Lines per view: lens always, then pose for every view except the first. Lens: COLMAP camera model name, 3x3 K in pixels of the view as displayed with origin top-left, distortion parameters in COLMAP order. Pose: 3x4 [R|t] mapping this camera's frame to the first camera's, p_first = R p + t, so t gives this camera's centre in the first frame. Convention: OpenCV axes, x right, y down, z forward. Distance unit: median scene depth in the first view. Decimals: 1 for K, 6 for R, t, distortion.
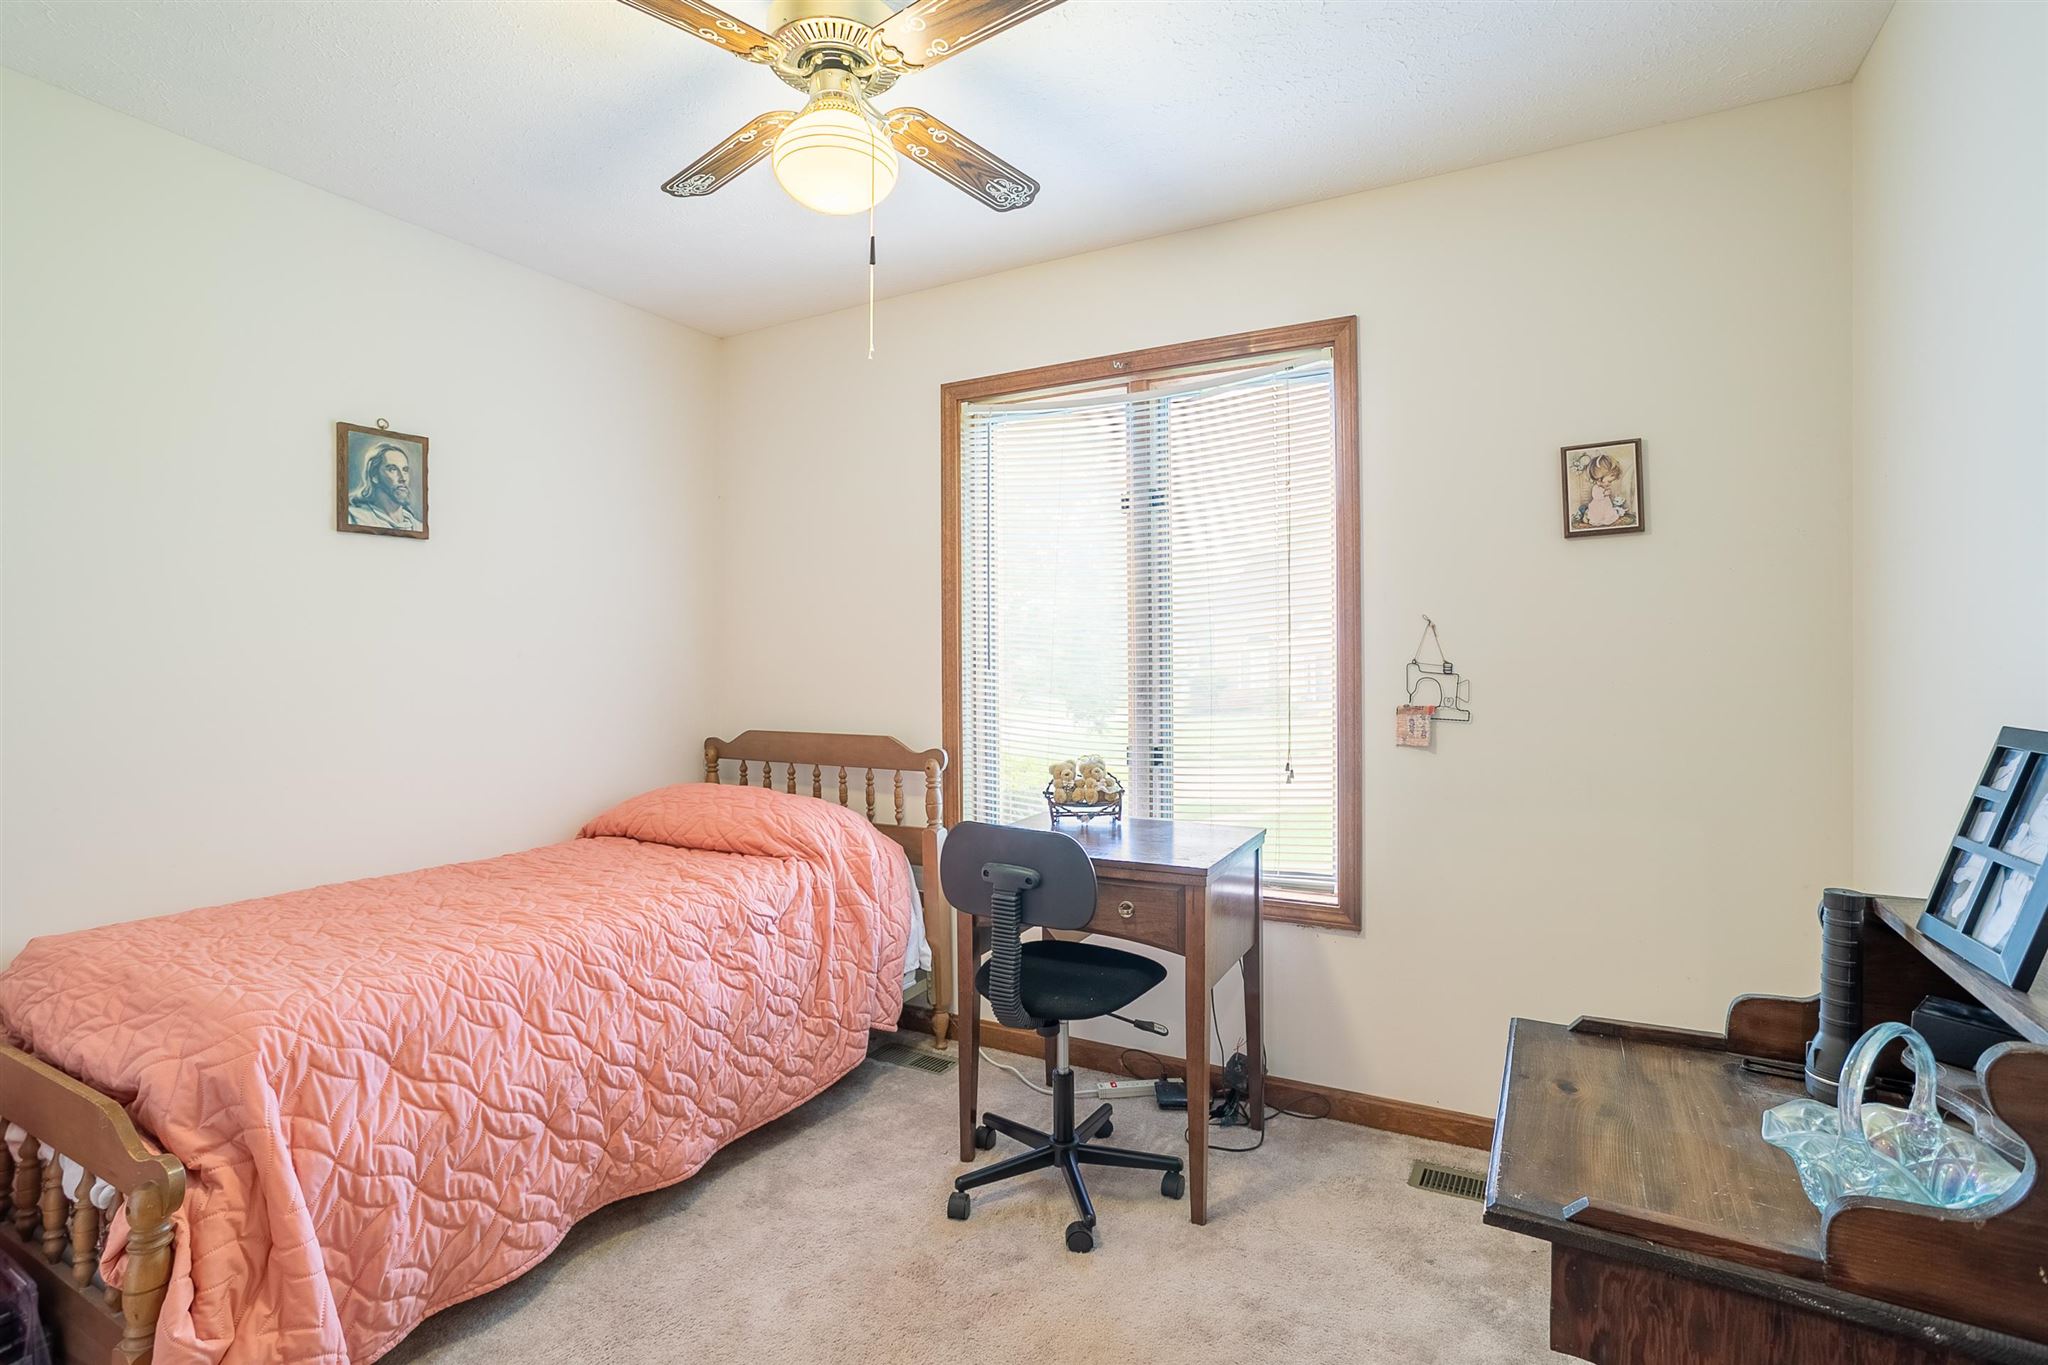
lens RADIAL K [[1007.7, 0, 996.8], [0, 1007.7, 673.3], [0, 0, 1]] dist [-0.045895, 0.027937]
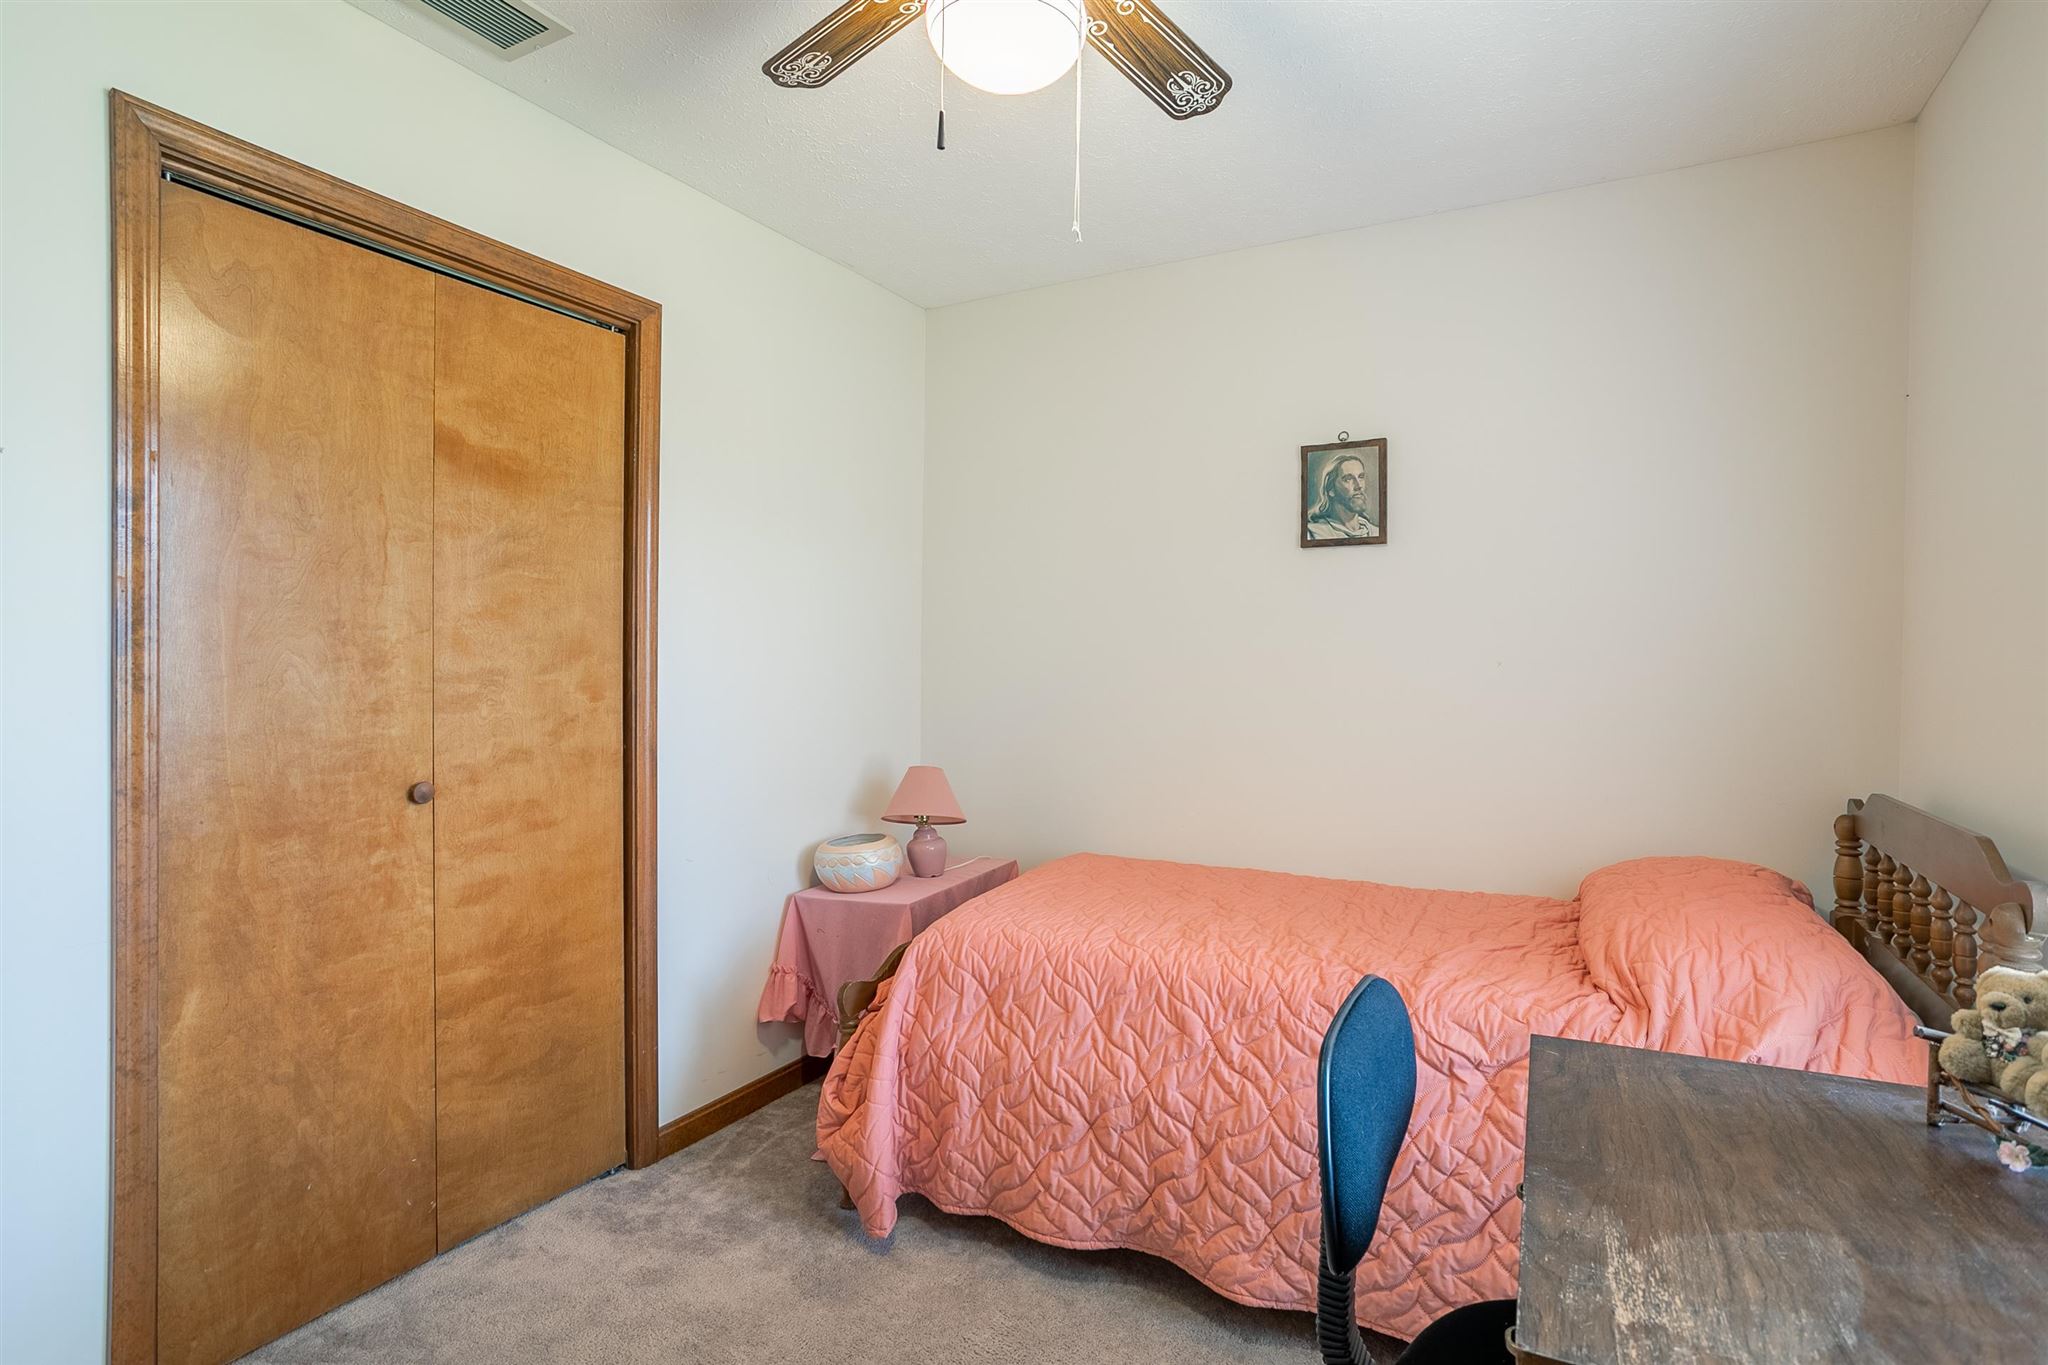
lens RADIAL K [[1007.7, 0, 996.8], [0, 1007.7, 673.3], [0, 0, 1]] dist [-0.045895, 0.027937]
pose [[0.018294, 0.013127, -0.999746, 0.498861], [-0.017577, 0.999763, 0.012806, -0.018636], [0.999678, 0.017339, 0.018521, 0.776604]]
